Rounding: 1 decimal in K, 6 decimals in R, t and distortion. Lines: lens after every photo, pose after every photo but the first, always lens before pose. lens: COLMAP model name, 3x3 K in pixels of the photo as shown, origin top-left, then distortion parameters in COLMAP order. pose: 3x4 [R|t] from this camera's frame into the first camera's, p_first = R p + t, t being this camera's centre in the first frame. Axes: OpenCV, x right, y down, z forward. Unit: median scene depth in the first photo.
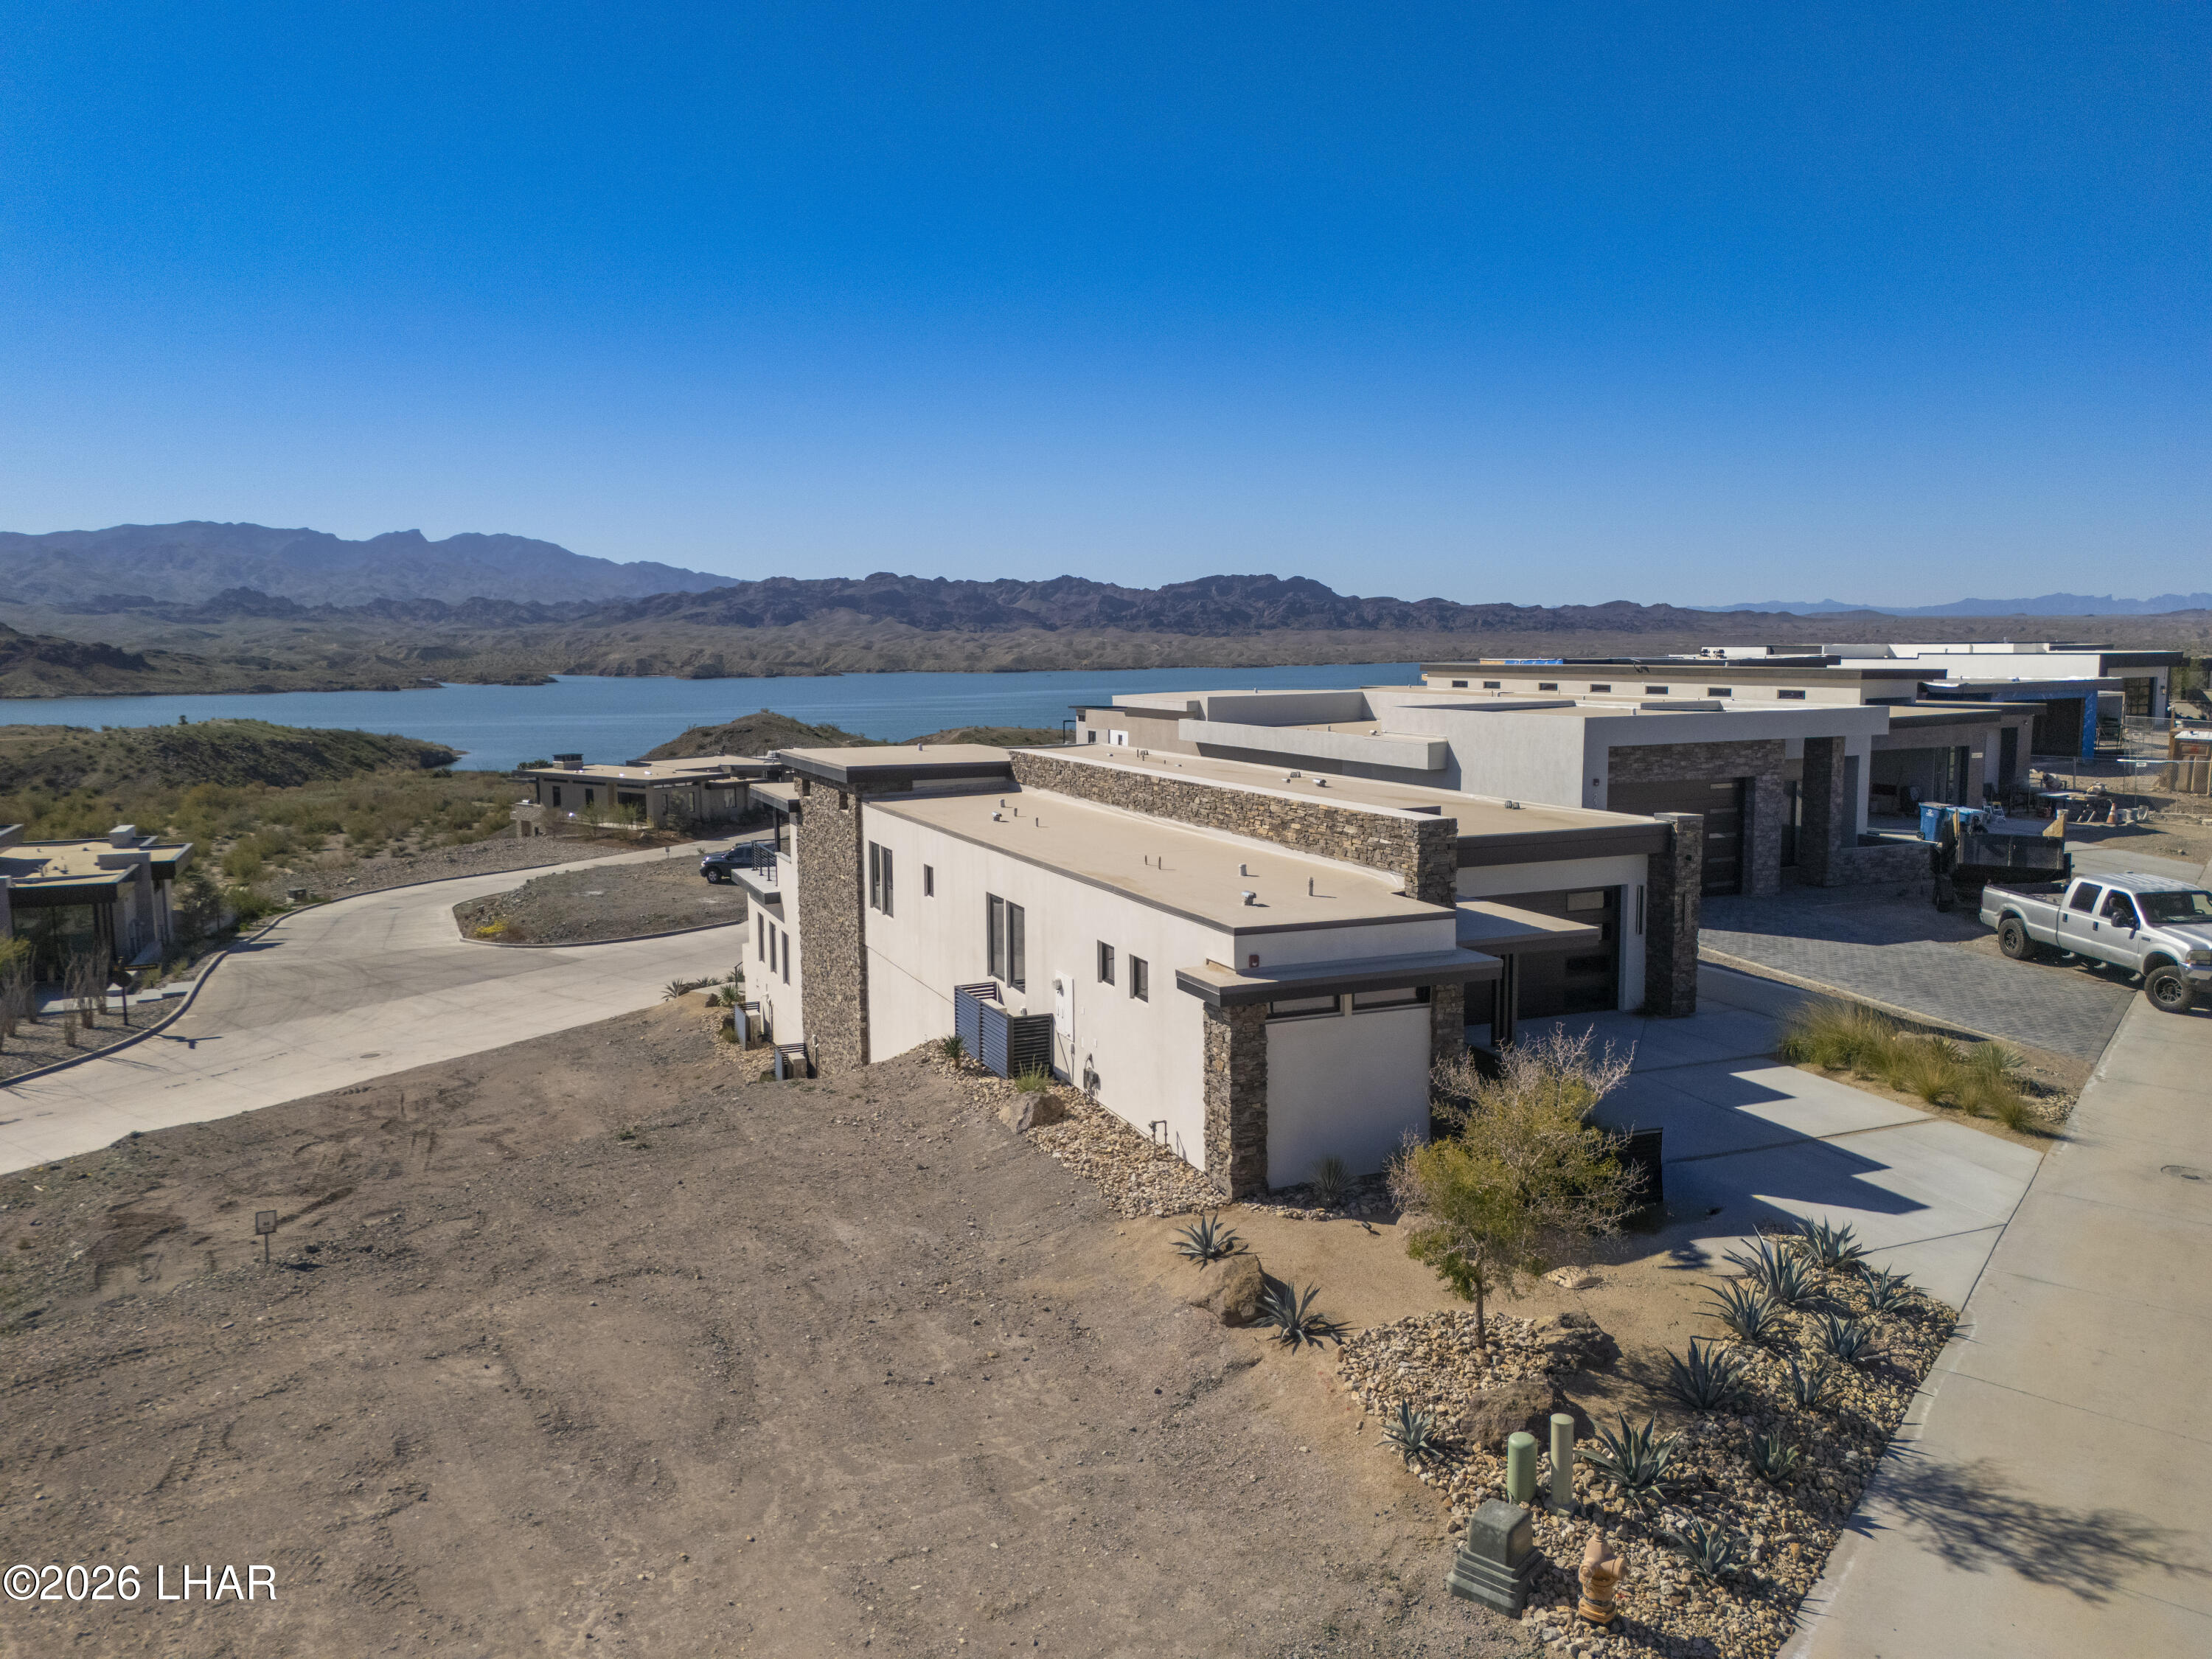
lens RADIAL K [[1602.4, 0, 1101.7], [0, 1602.4, 868.1], [0, 0, 1]] dist [0.075102, -0.067693]
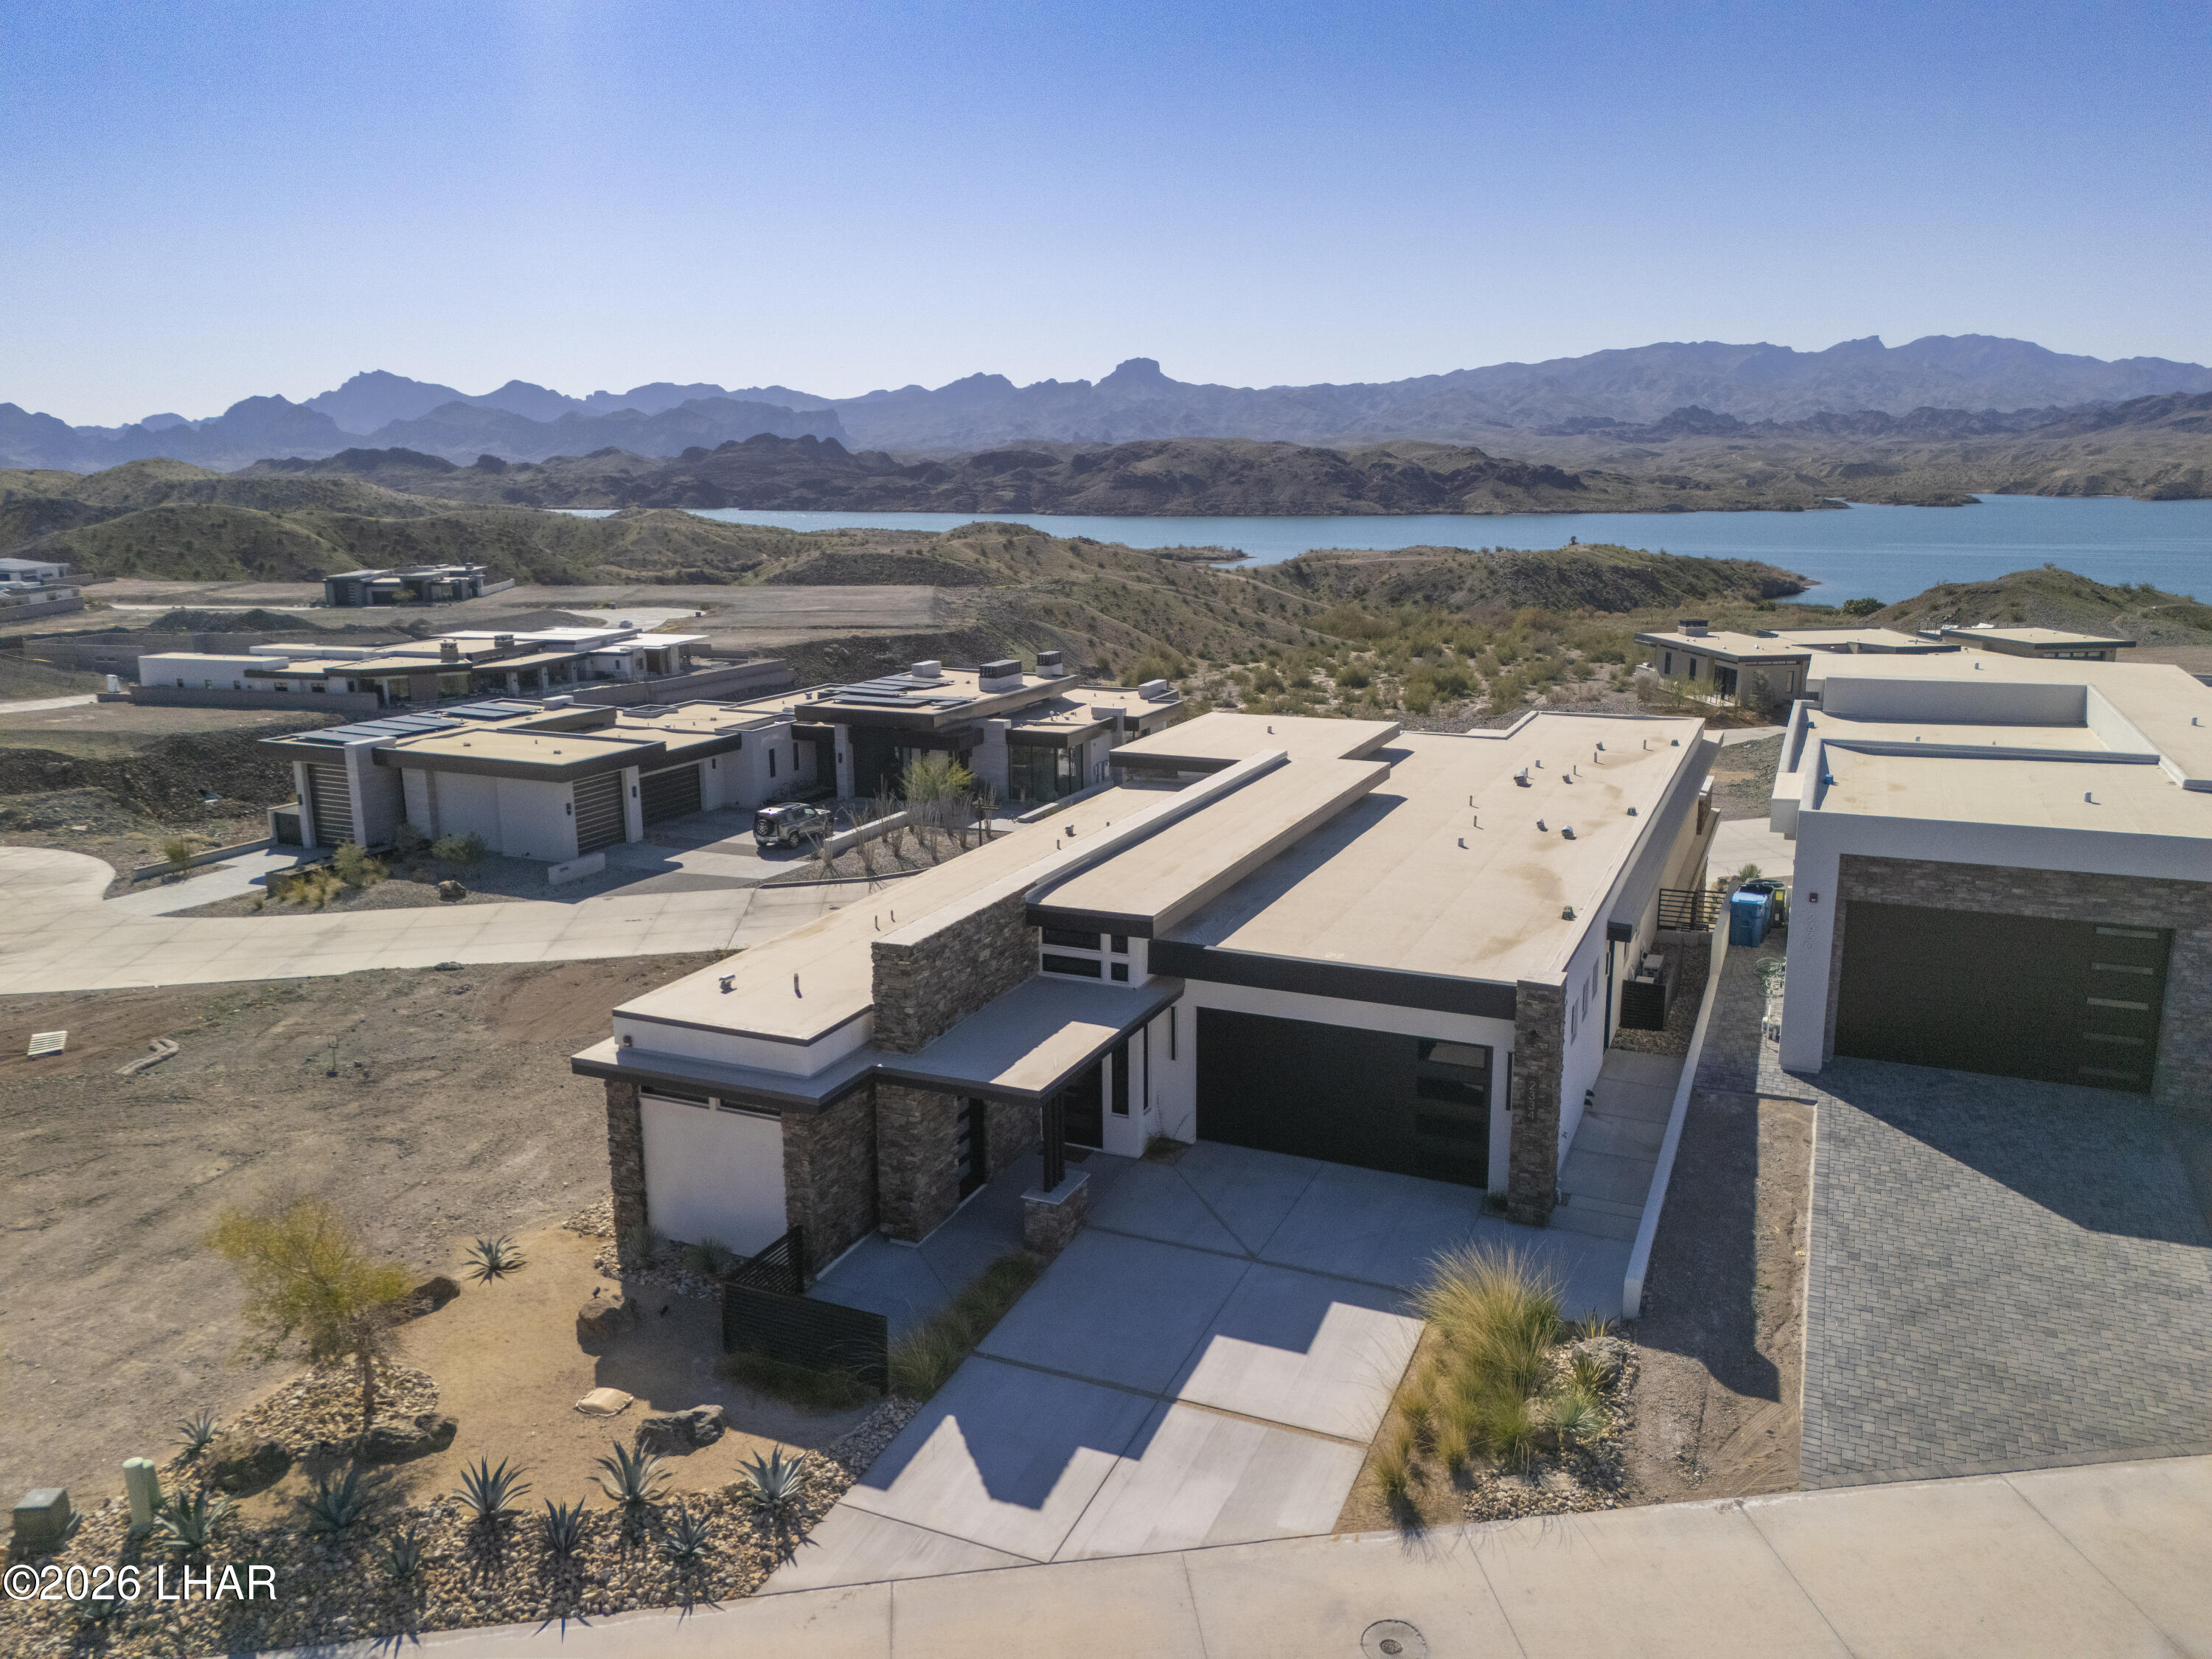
lens RADIAL K [[1602.4, 0, 1112.7], [0, 1602.4, 867.0], [0, 0, 1]] dist [0.075102, -0.067693]
pose [[0.684158, 0.177141, -0.707495, 0.533616], [-0.098723, 0.983621, 0.150810, -0.128810], [0.722621, -0.033332, 0.690440, 0.219710]]
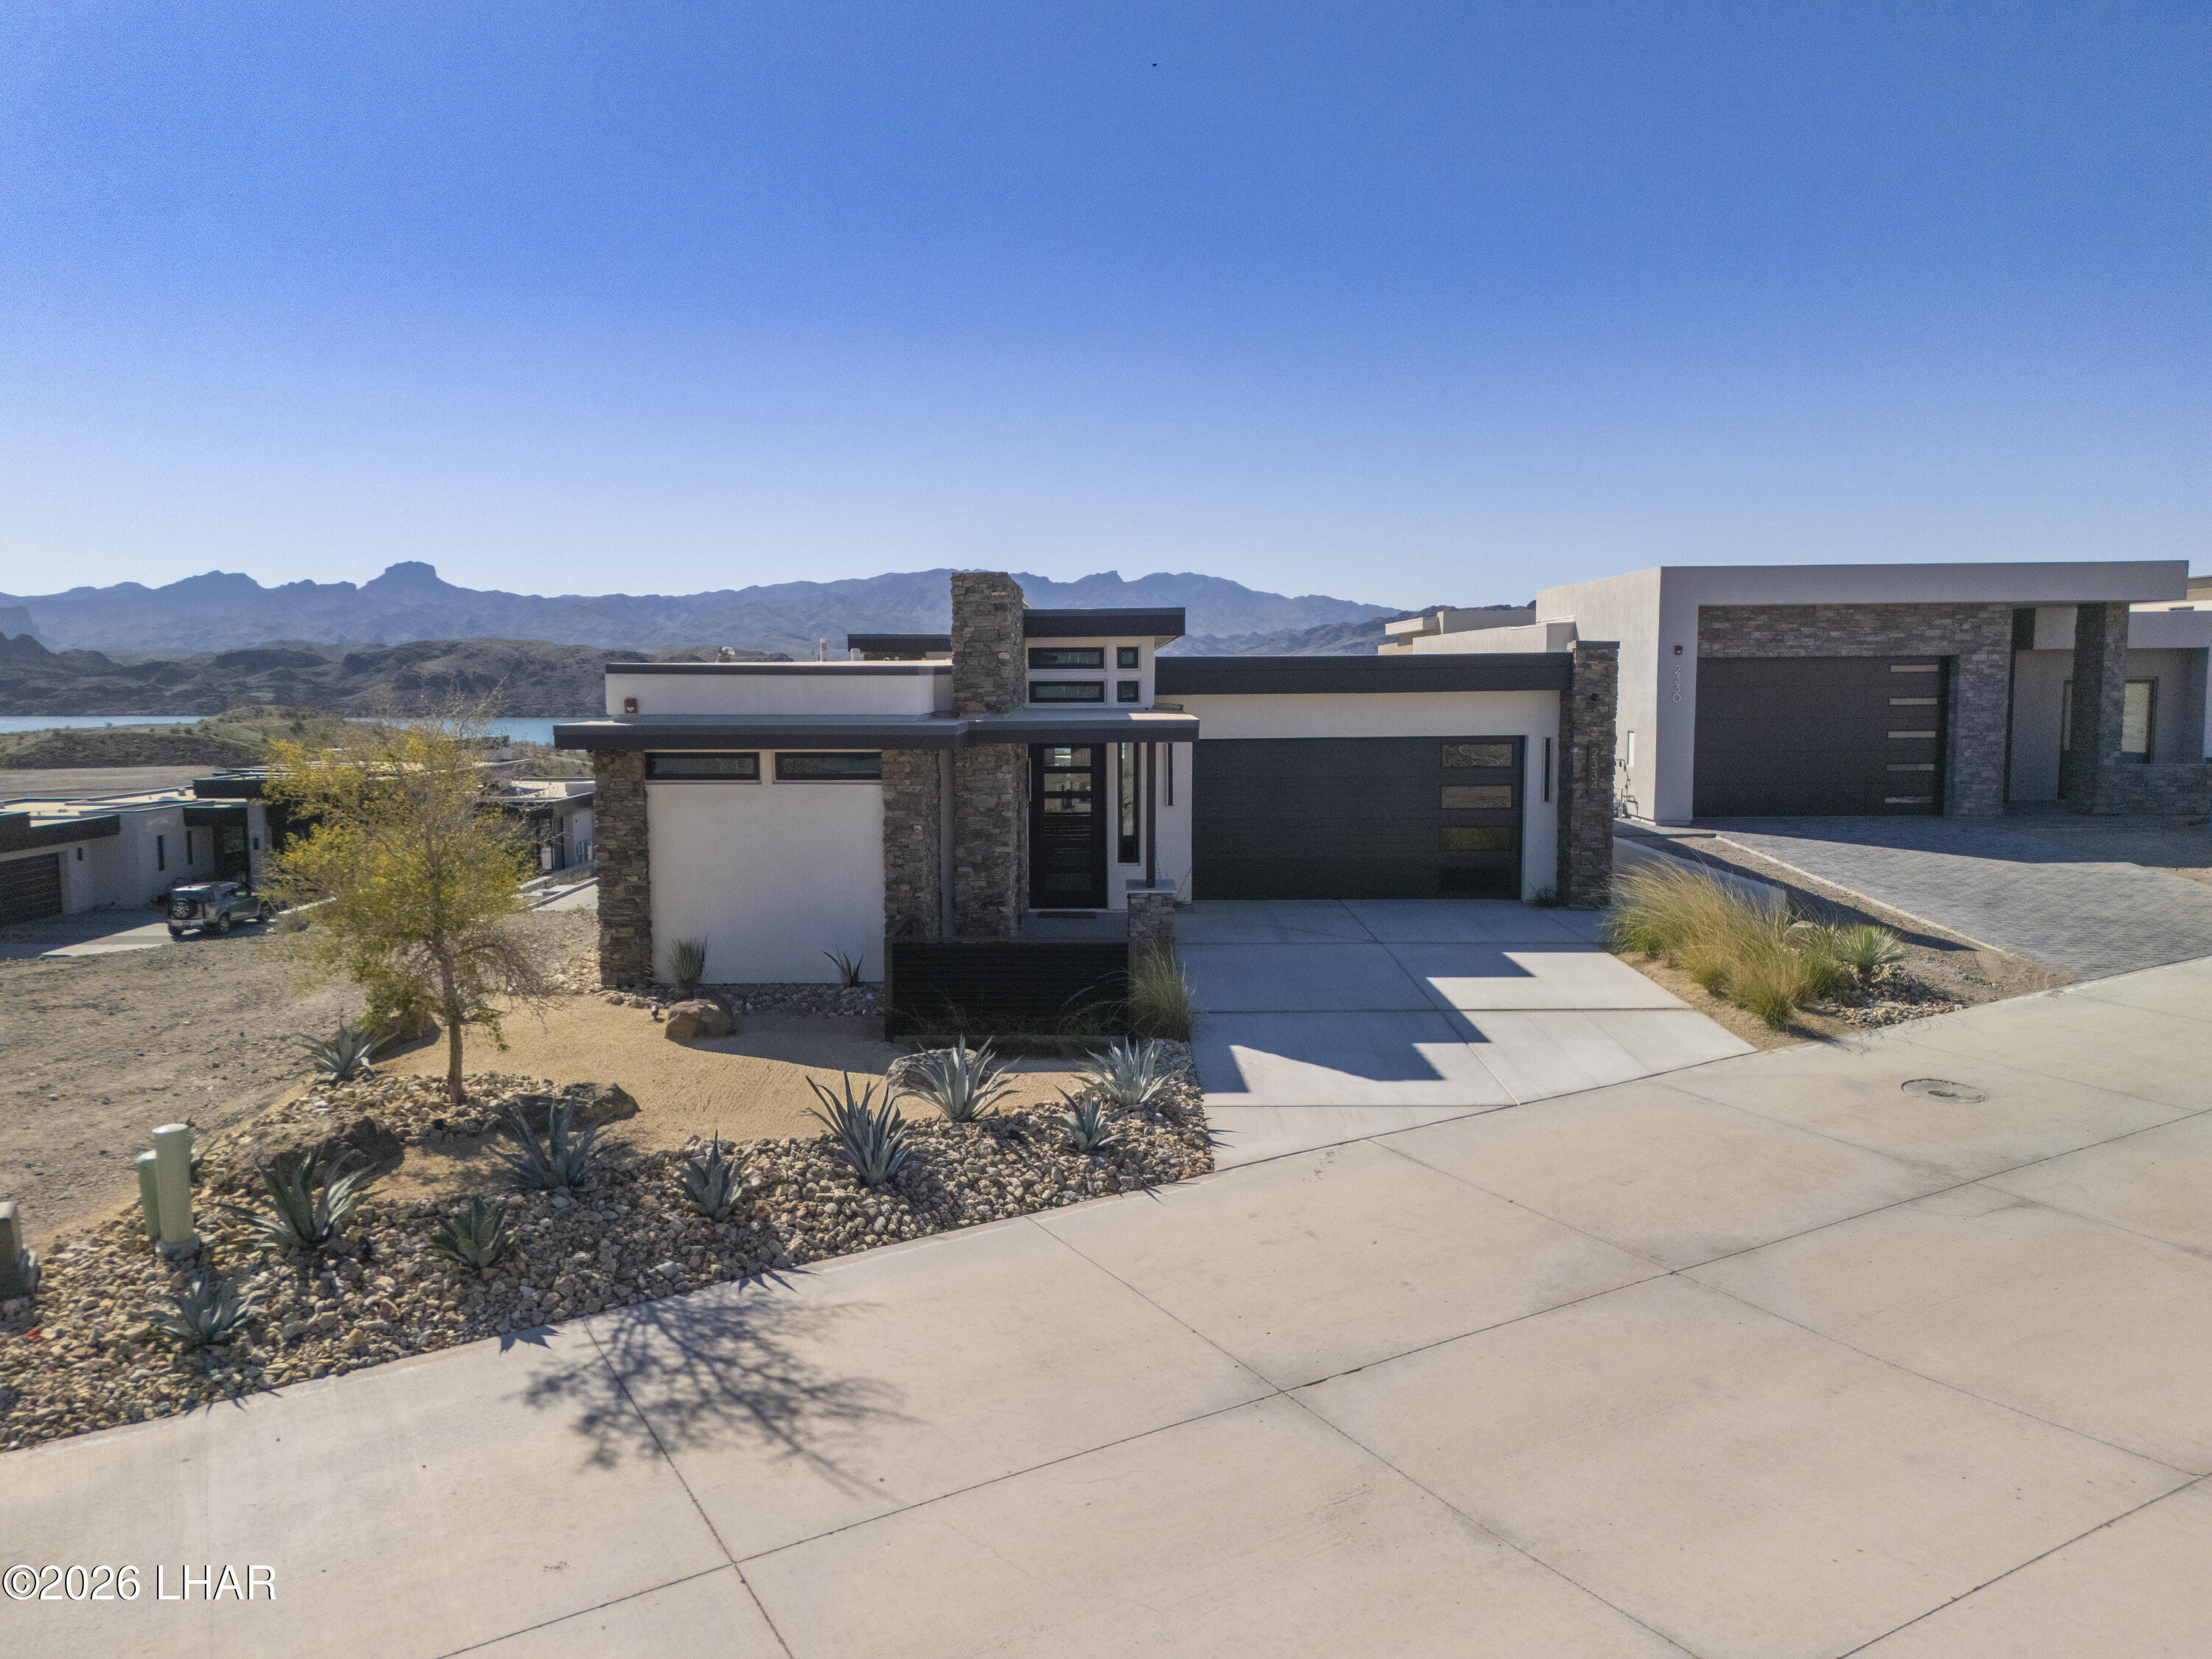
lens RADIAL K [[1602.4, 0, 1107.3], [0, 1602.4, 861.1], [0, 0, 1]] dist [0.075102, -0.067693]
pose [[0.921141, 0.047937, -0.386266, 0.313973], [-0.056796, 0.998319, -0.011547, 0.064455], [0.385063, 0.032575, 0.922315, 0.149895]]
